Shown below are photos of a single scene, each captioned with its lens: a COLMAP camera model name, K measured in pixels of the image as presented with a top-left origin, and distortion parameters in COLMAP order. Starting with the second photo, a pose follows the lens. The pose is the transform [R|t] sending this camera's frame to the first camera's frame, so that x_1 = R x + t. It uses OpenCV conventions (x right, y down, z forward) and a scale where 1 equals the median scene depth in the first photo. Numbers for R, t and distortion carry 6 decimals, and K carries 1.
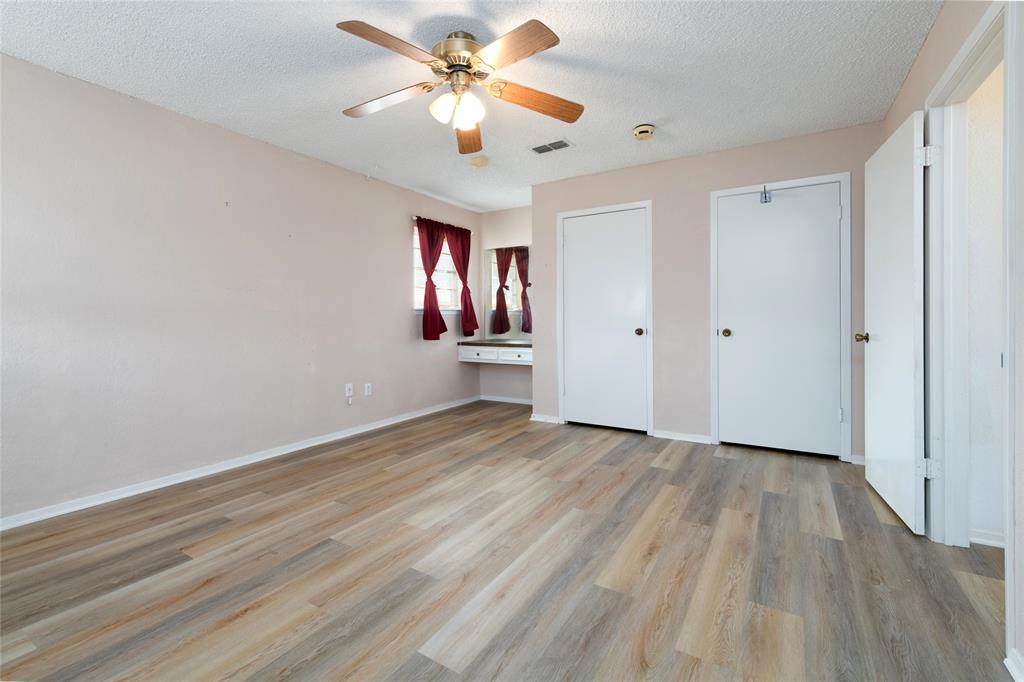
lens RADIAL K [[465.8, 0, 508.9], [0, 465.8, 325.2], [0, 0, 1]] dist [0.014260, -0.000720]
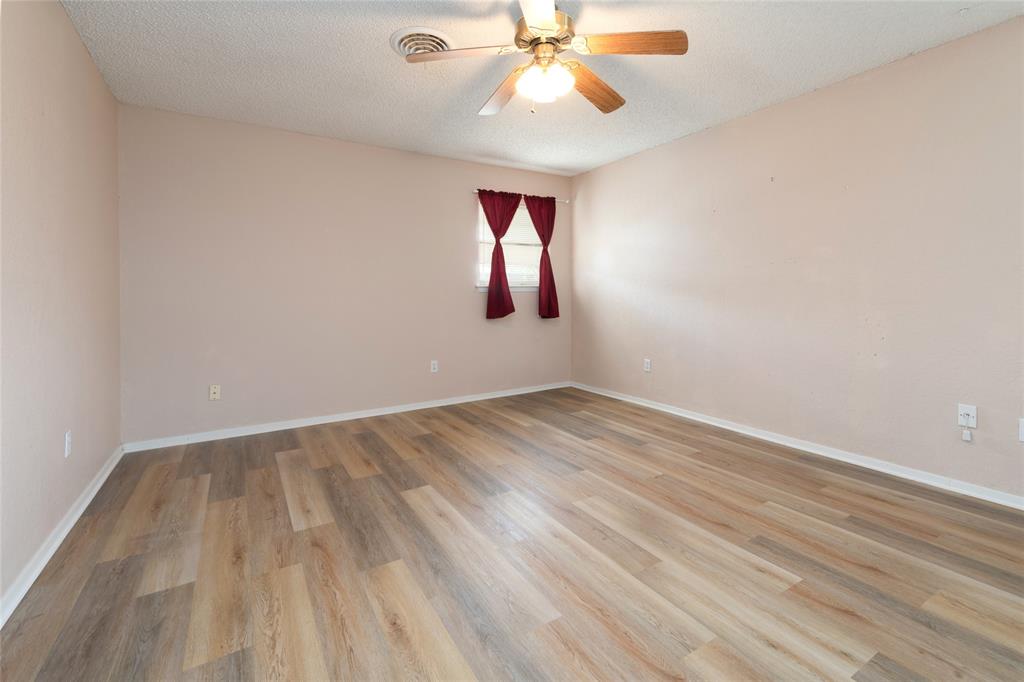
lens RADIAL K [[465.8, 0, 508.9], [0, 465.8, 325.2], [0, 0, 1]] dist [0.014260, -0.000720]
pose [[-0.484186, 0.067546, -0.872354, 0.755207], [-0.006441, 0.996714, 0.080750, -0.027678], [0.874941, 0.044717, -0.482160, 1.373053]]
